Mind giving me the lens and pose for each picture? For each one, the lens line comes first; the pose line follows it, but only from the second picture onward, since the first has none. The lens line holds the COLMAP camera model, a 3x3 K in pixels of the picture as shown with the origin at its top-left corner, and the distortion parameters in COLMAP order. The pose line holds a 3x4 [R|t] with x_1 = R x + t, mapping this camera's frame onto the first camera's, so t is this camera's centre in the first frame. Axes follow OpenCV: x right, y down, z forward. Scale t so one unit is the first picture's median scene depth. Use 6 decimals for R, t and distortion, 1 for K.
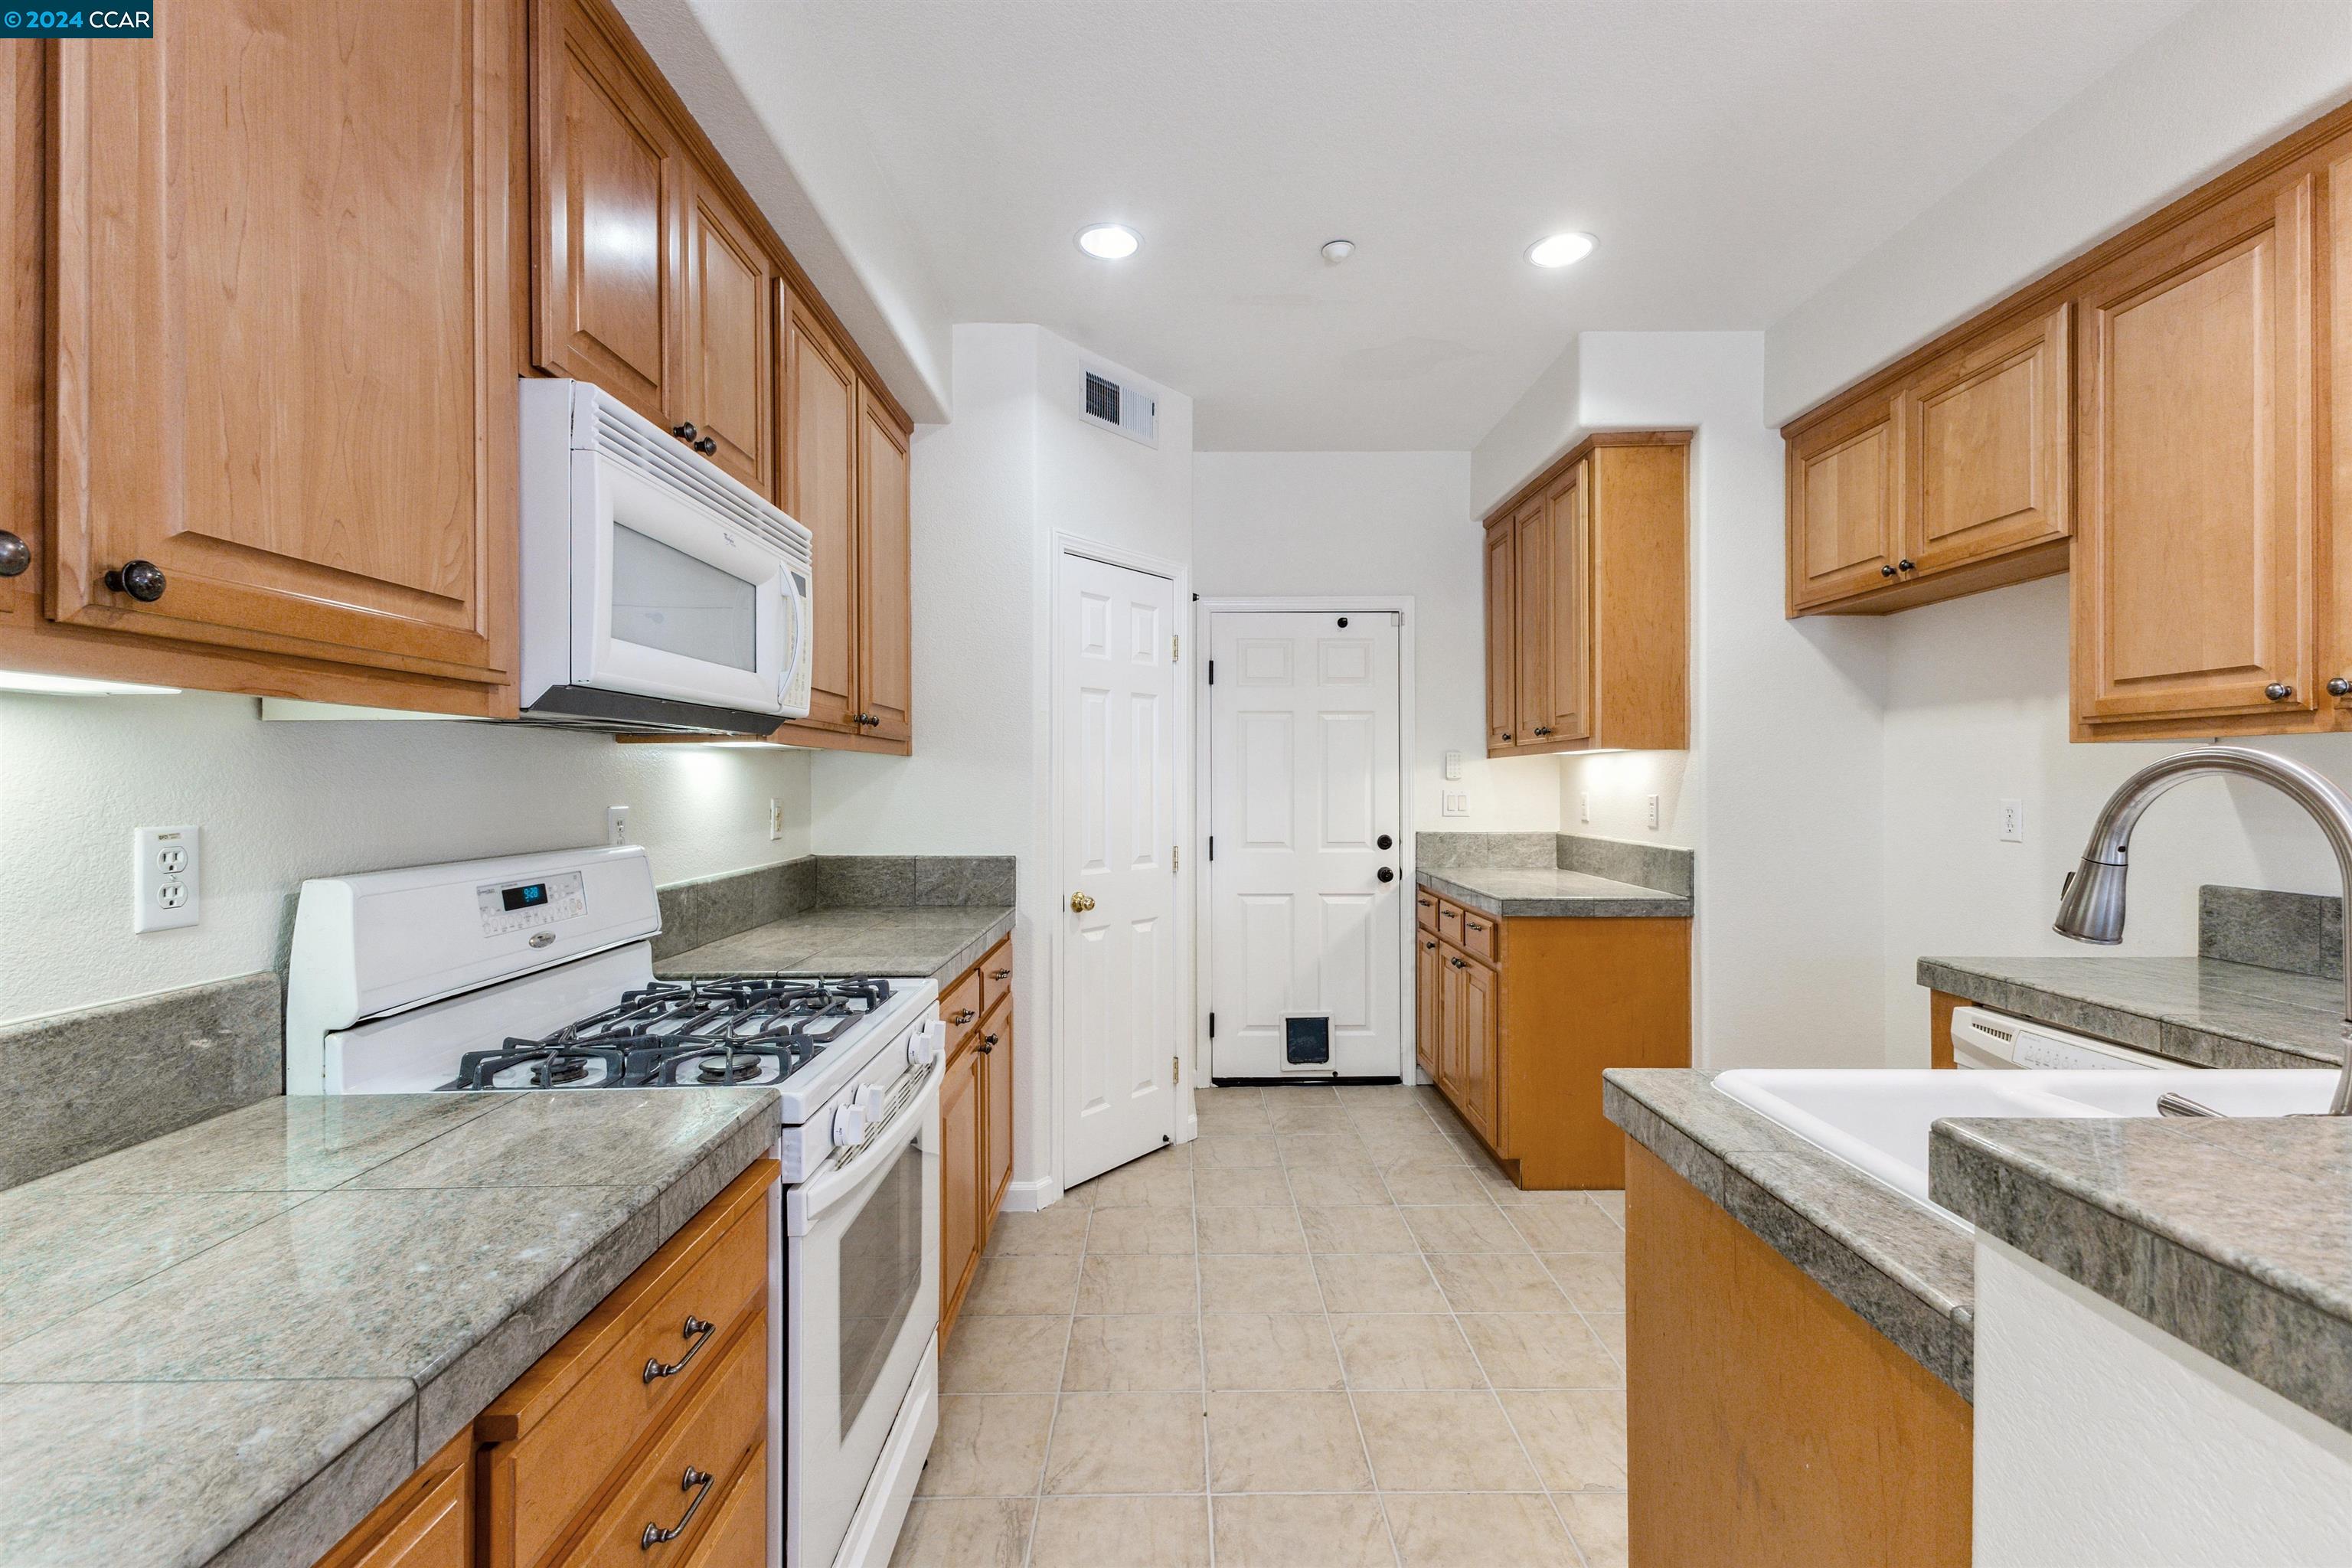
lens RADIAL K [[1029.8, 0, 1186.0], [0, 1029.8, 774.8], [0, 0, 1]] dist [0.011013, -0.000319]
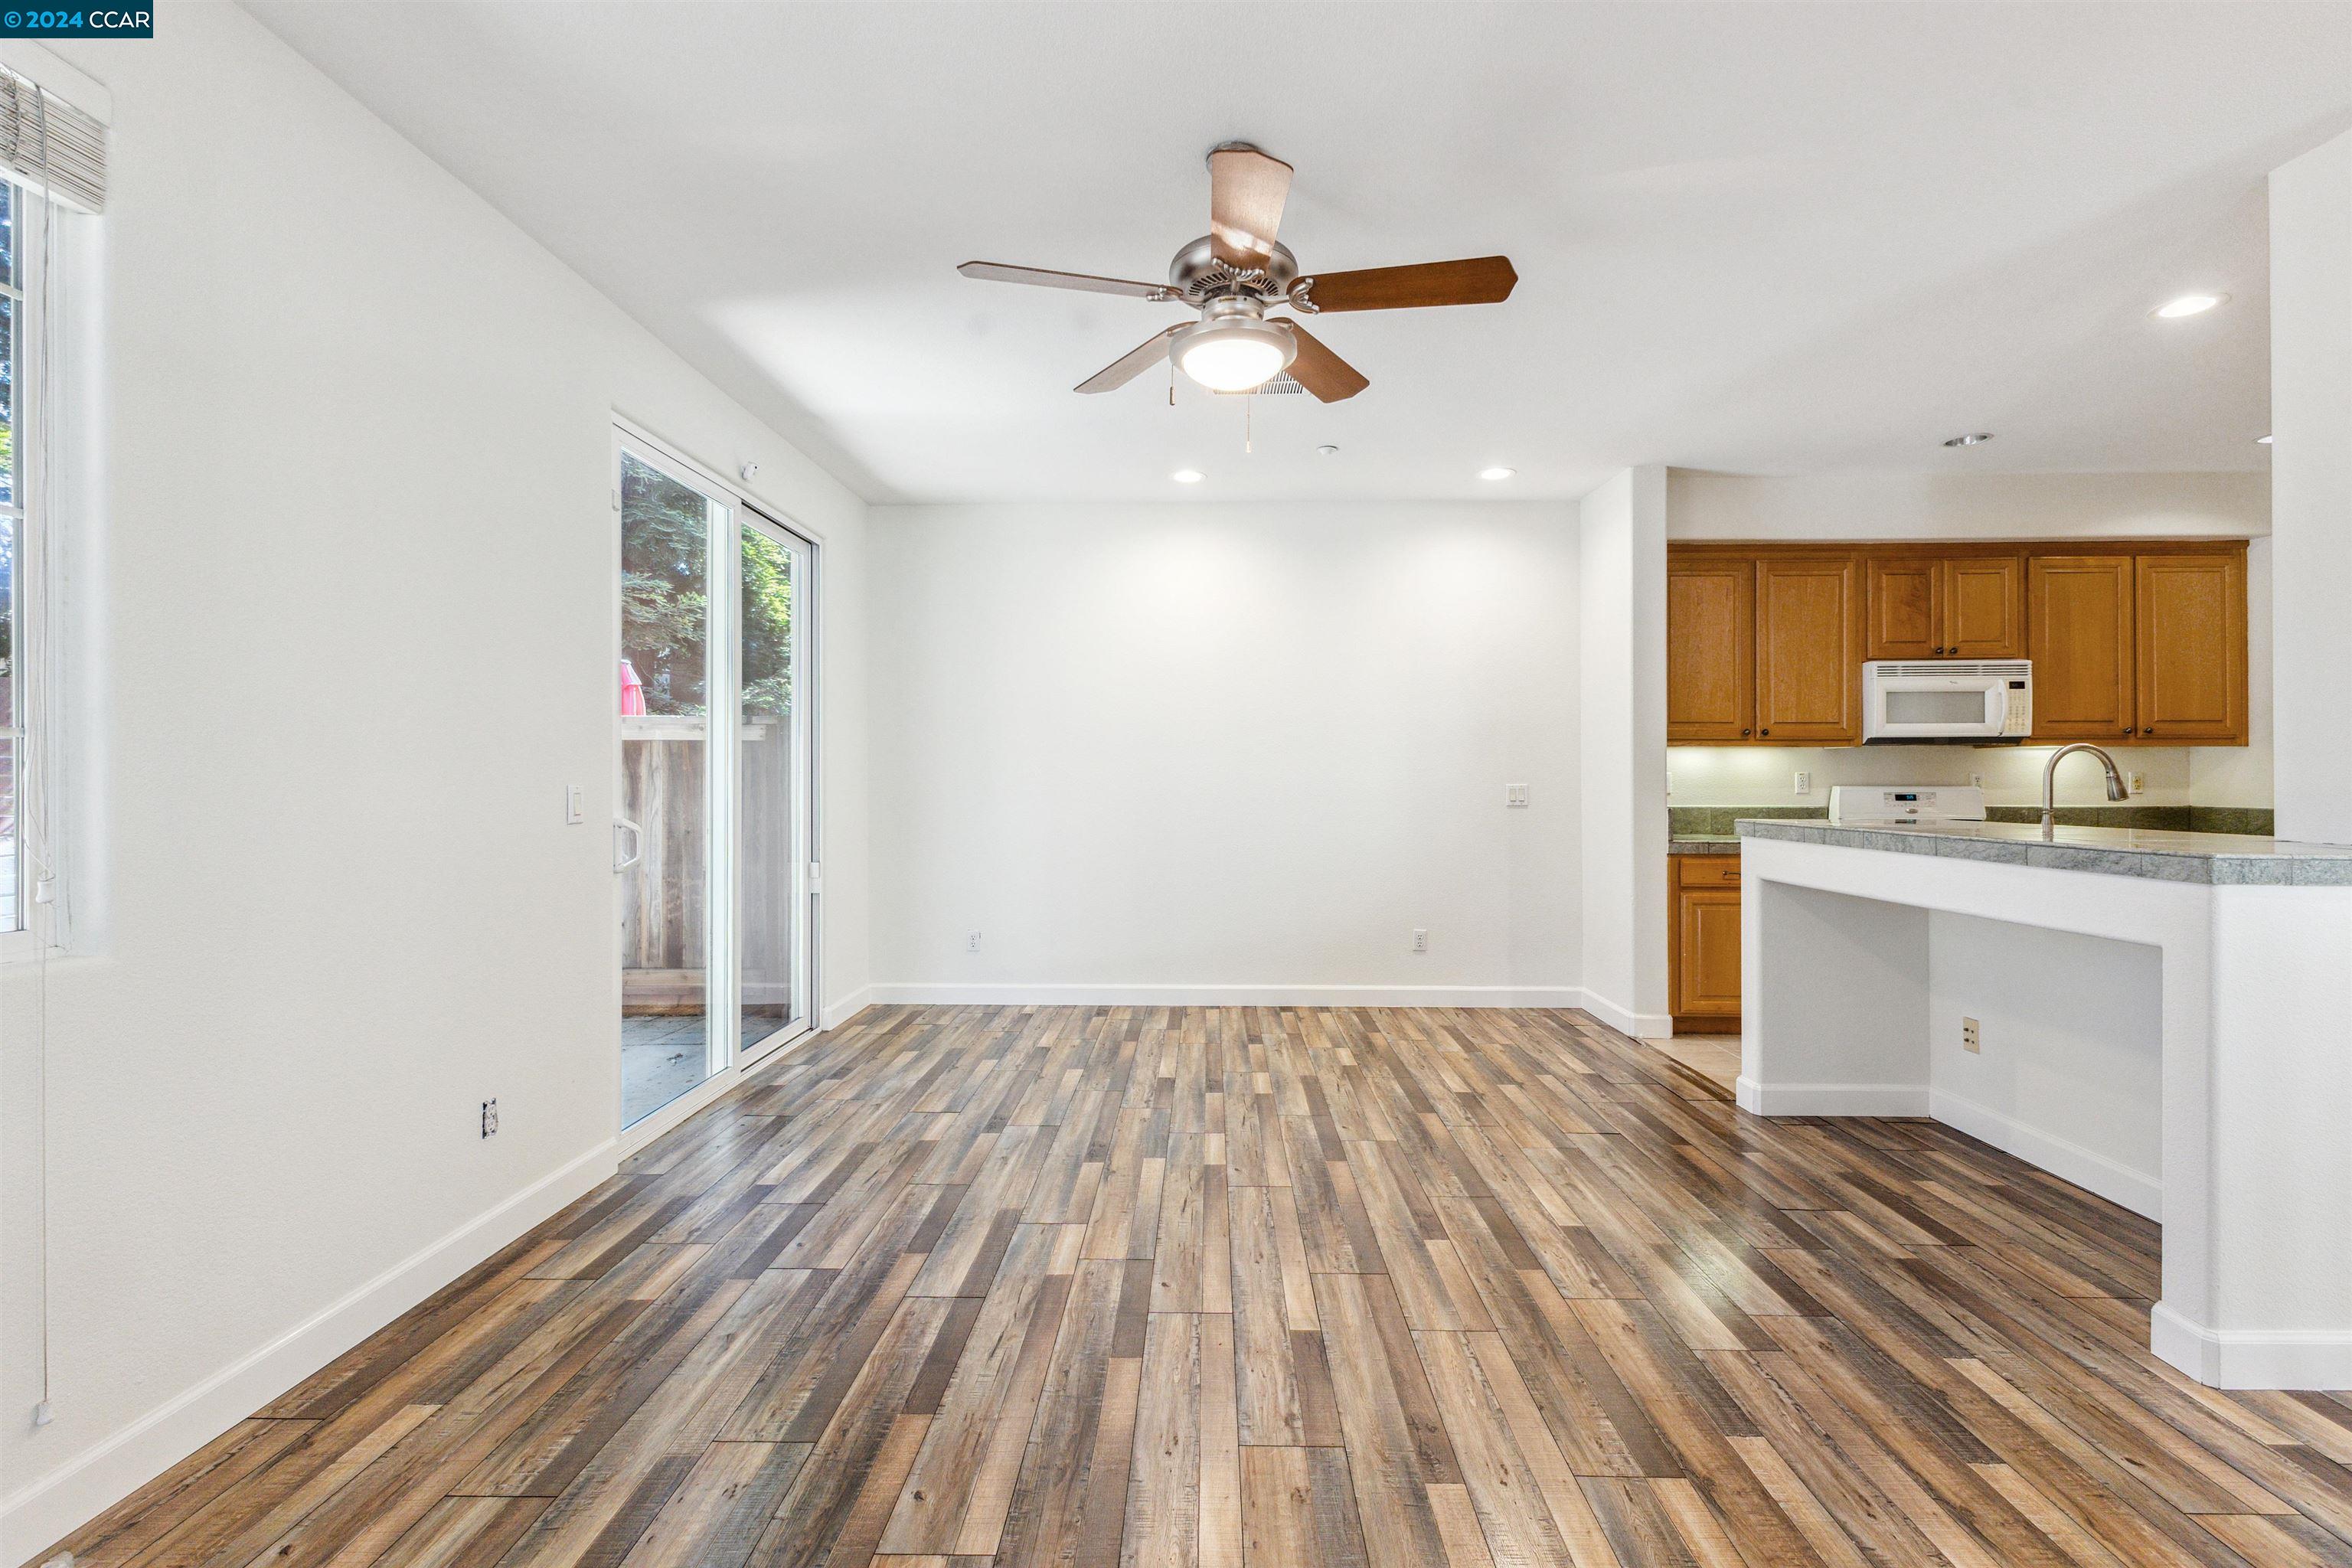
lens RADIAL K [[1029.8, 0, 1186.0], [0, 1029.8, 774.8], [0, 0, 1]] dist [0.011013, -0.000319]
pose [[-0.026739, -0.004320, -0.999633, 2.160879], [0.007115, 0.999965, -0.004512, 0.035051], [0.999617, -0.007233, -0.026707, -0.958212]]
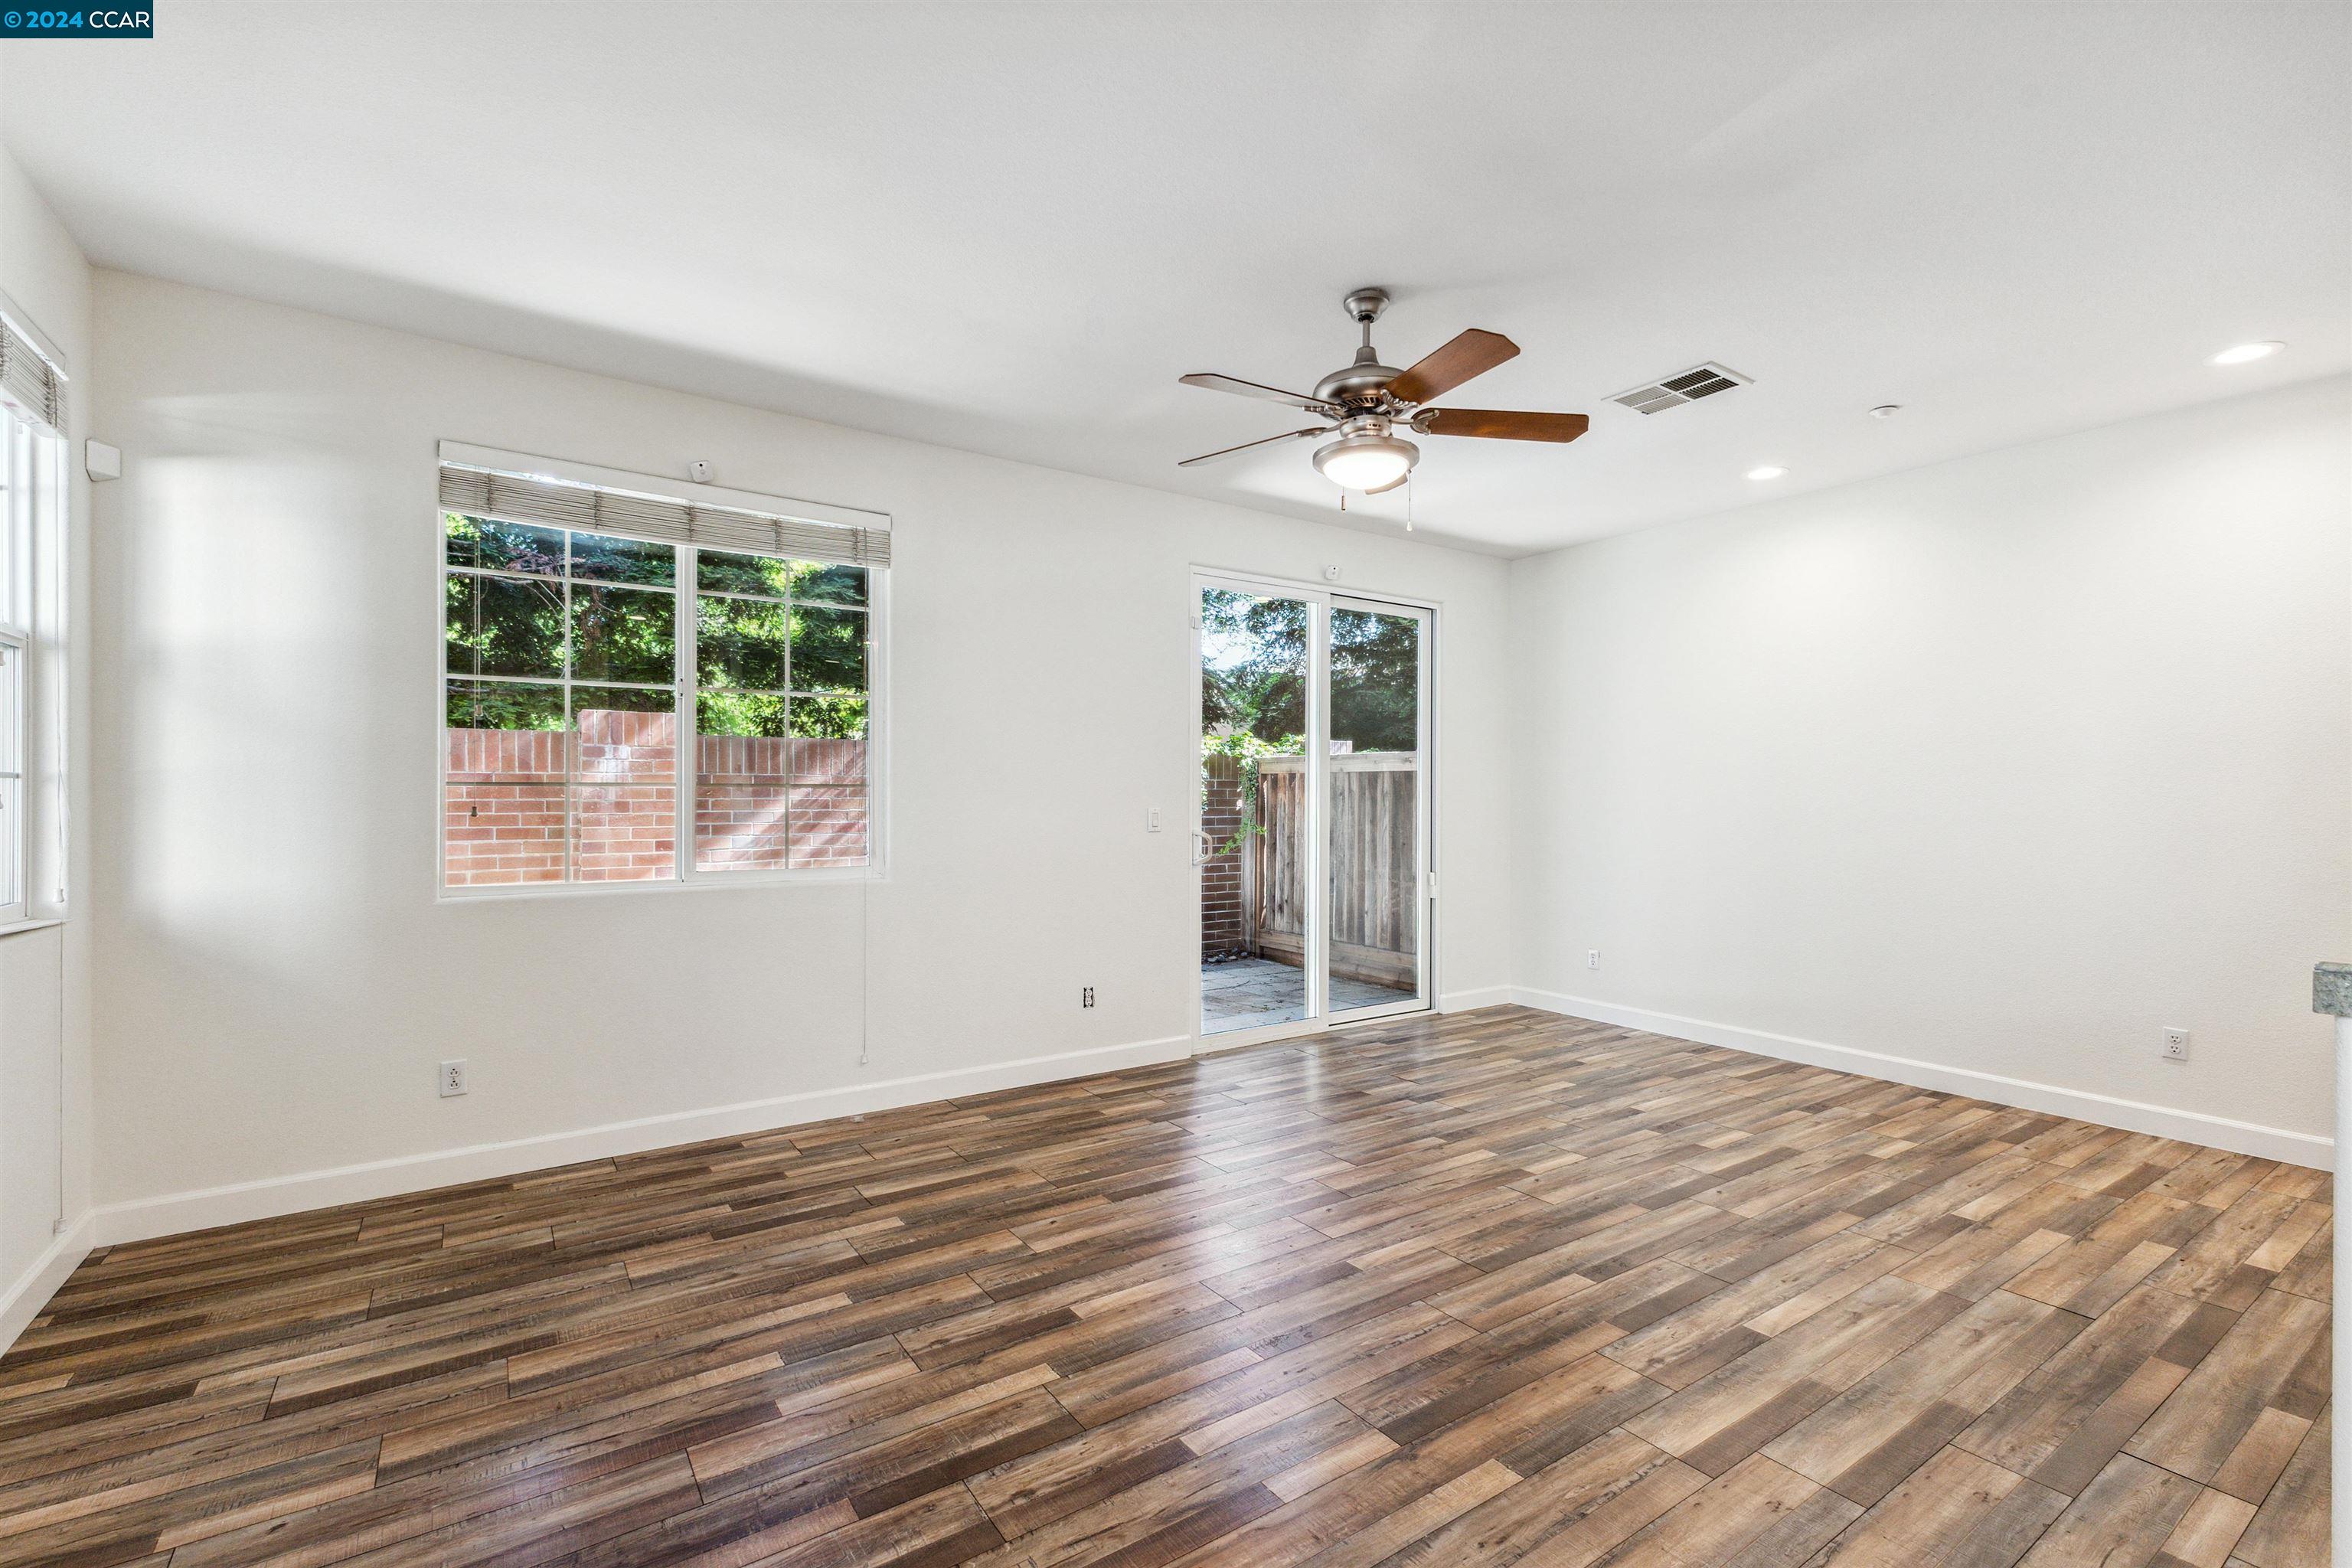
lens RADIAL K [[1038.1, 0, 1183.3], [0, 1038.1, 789.6], [0, 0, 1]] dist [0.001862, 0.000041]
pose [[-0.826474, -0.007611, -0.562923, 1.992710], [-0.002180, 0.999944, -0.010319, 0.024583], [0.562971, -0.007302, -0.826445, 0.120863]]
